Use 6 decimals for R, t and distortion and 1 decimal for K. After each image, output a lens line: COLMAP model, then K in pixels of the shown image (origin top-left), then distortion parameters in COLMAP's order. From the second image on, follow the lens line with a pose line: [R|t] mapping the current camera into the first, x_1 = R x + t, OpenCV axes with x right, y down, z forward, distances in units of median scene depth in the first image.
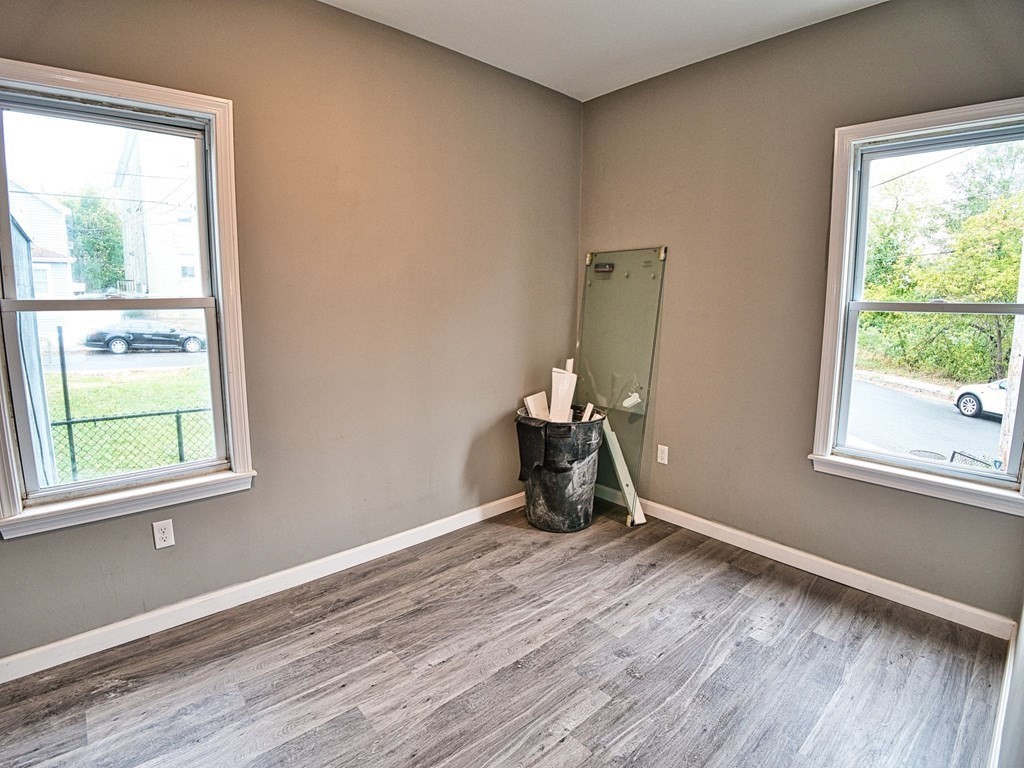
lens RADIAL K [[500.1, 0, 510.6], [0, 500.1, 373.9], [0, 0, 1]] dist [-0.042990, -0.009526]
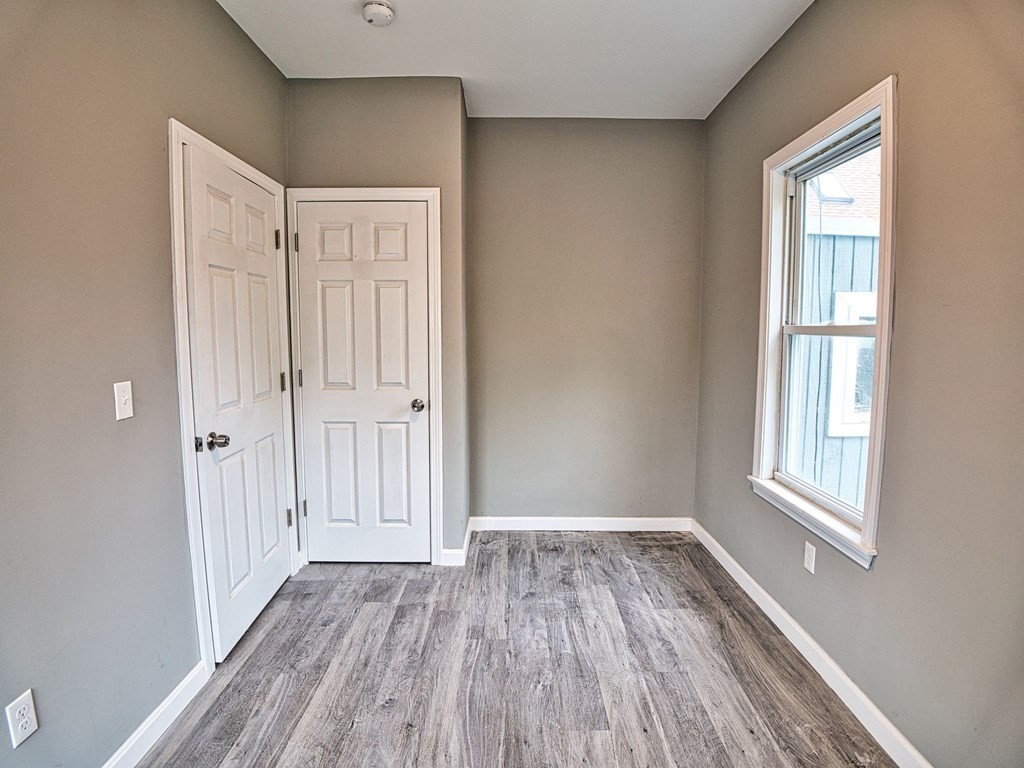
lens RADIAL K [[500.1, 0, 510.6], [0, 500.1, 373.9], [0, 0, 1]] dist [-0.042990, -0.009526]
pose [[-0.663360, 0.063578, -0.745595, 0.498939], [-0.112590, 0.976561, 0.183444, -0.185059], [0.739782, 0.205636, -0.640653, 1.286815]]
